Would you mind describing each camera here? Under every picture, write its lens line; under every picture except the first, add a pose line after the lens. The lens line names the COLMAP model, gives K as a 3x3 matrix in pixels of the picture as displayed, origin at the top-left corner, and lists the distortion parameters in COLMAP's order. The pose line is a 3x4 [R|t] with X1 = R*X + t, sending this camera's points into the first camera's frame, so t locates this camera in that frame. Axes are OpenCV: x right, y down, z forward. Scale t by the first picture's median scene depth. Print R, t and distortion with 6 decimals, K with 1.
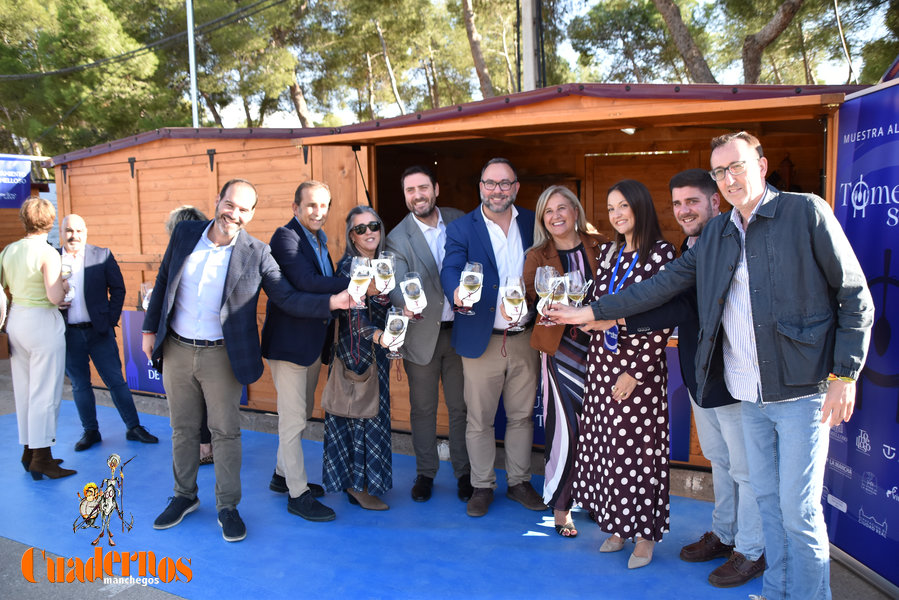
lens RADIAL K [[671.0, 0, 449.5], [0, 671.0, 300.0], [0, 0, 1]] dist [-0.034192, 0.001456]
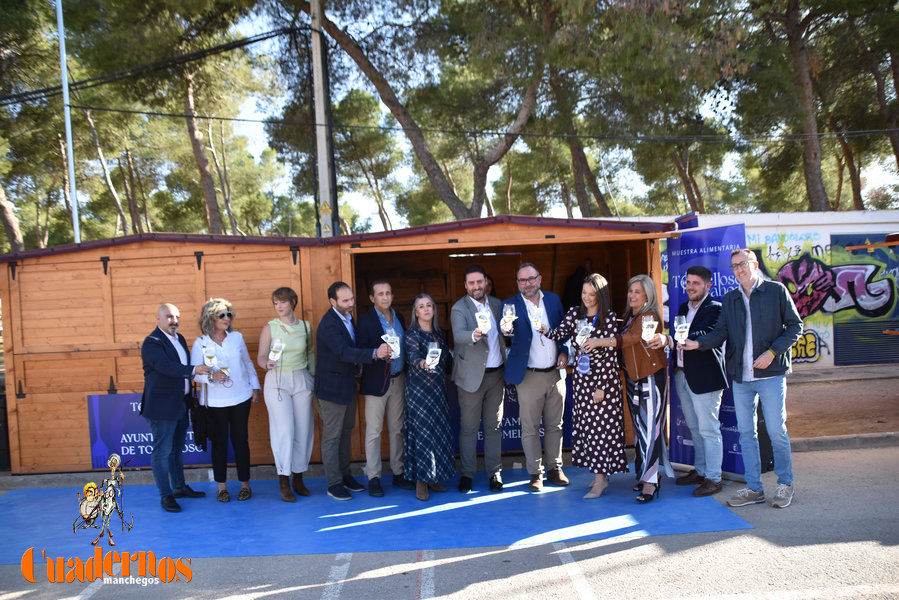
lens RADIAL K [[671.0, 0, 449.5], [0, 671.0, 300.0], [0, 0, 1]] dist [-0.034192, 0.001456]
pose [[0.920472, -0.013643, 0.390570, -0.403502], [0.069492, 0.989178, -0.129220, 0.045614], [-0.384580, 0.146085, 0.911459, -0.249763]]
